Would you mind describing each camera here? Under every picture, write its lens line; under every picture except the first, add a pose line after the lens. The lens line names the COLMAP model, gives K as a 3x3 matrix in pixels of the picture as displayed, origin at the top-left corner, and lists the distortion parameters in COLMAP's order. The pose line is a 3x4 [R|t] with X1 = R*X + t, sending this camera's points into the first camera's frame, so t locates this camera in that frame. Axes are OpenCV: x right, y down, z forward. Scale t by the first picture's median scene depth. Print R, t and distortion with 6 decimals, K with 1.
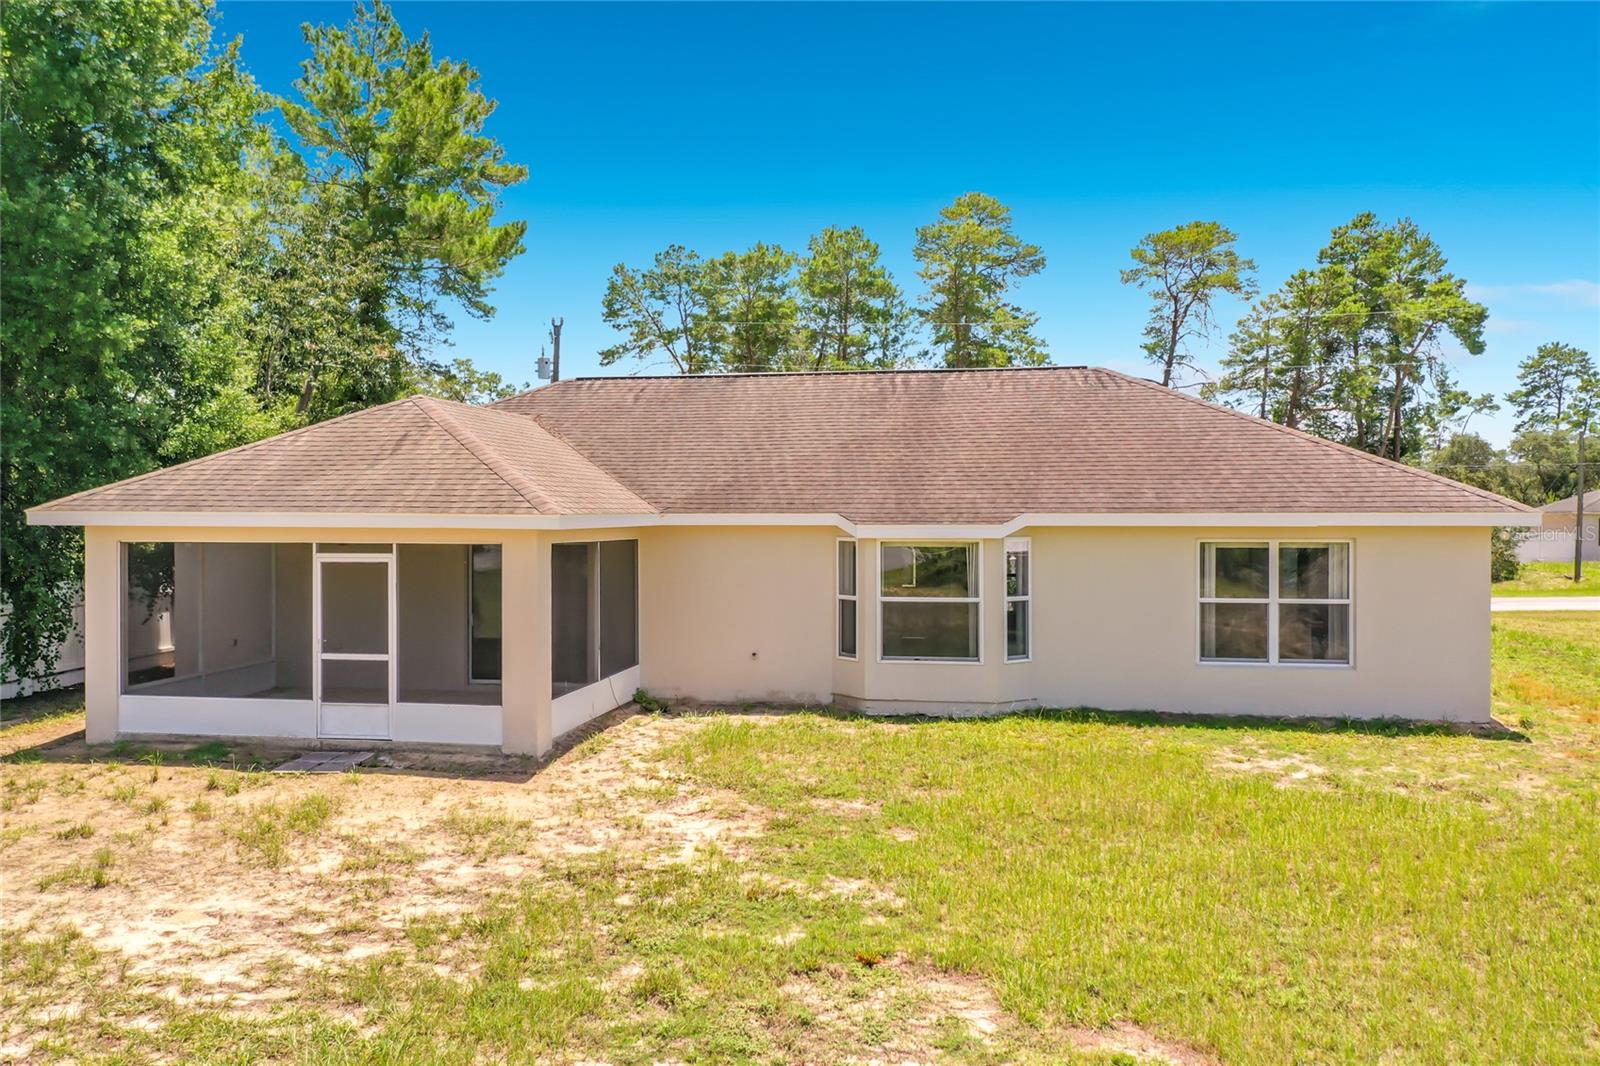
lens RADIAL K [[1213.8, 0, 800.0], [0, 1213.8, 533.0], [0, 0, 1]] dist [0.005260, 0.005177]
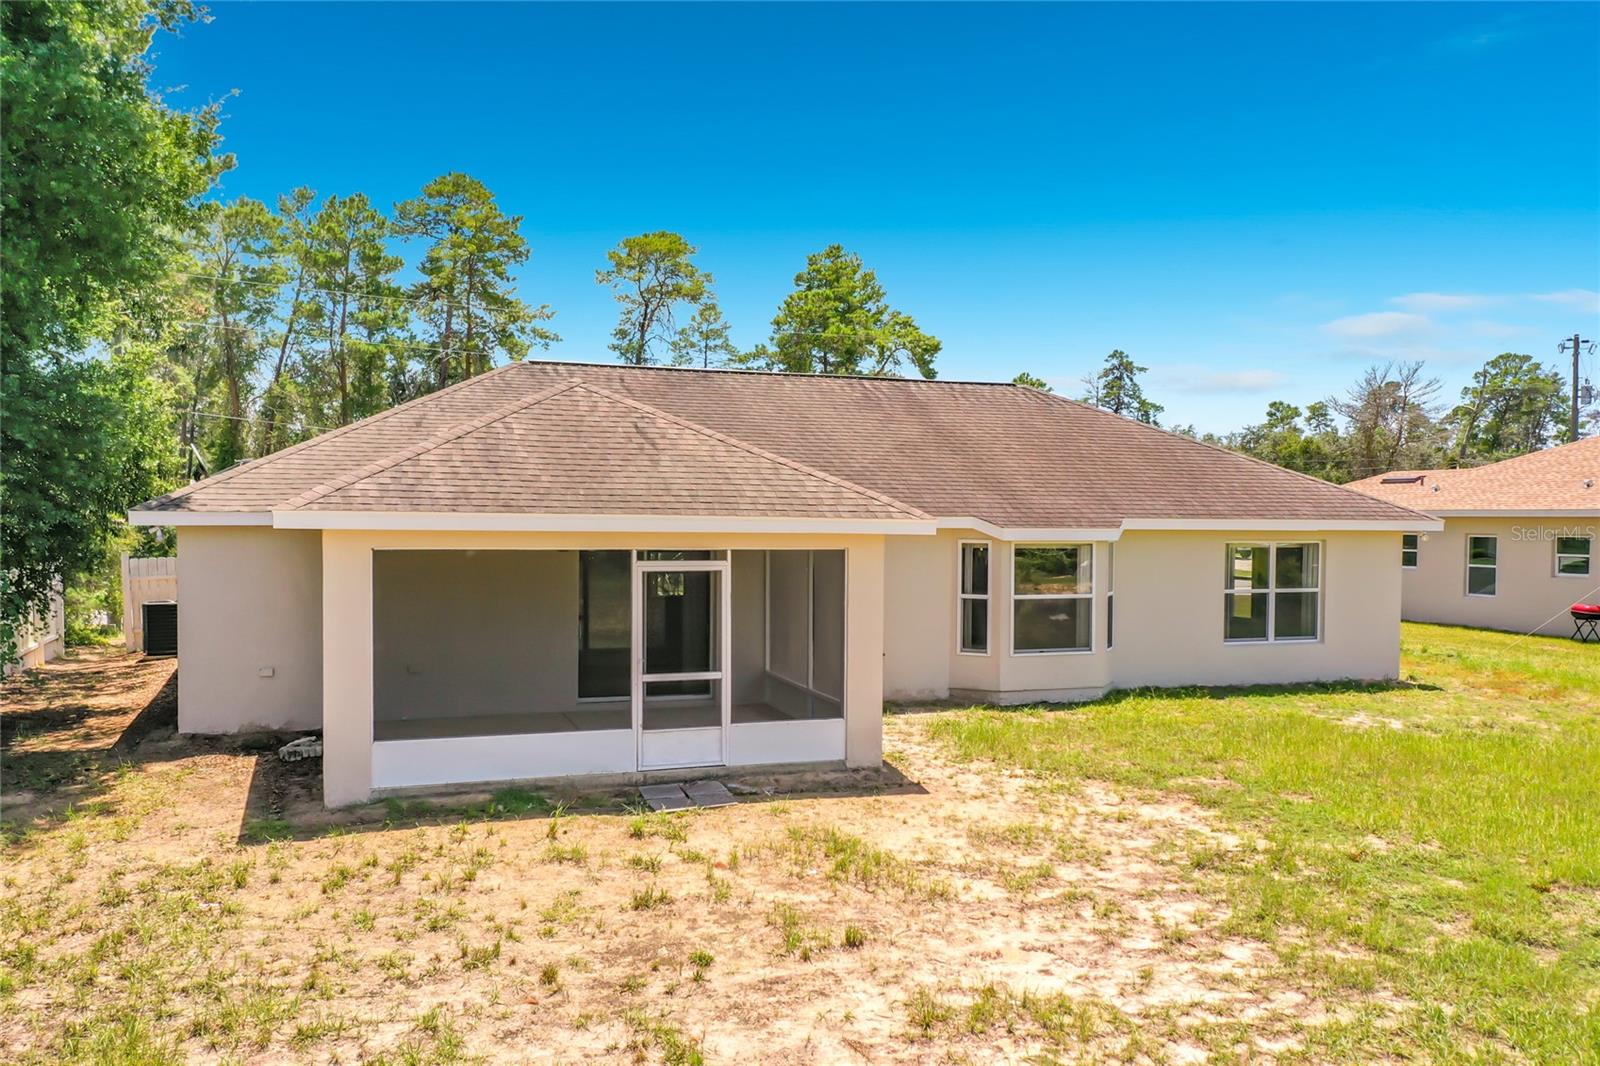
lens RADIAL K [[1213.8, 0, 800.0], [0, 1213.8, 533.0], [0, 0, 1]] dist [0.005260, 0.005177]
pose [[0.872750, 0.000224, 0.488168, -0.731784], [-0.003193, 0.999981, 0.005250, -0.009024], [-0.488157, -0.006141, 0.872734, 0.177284]]
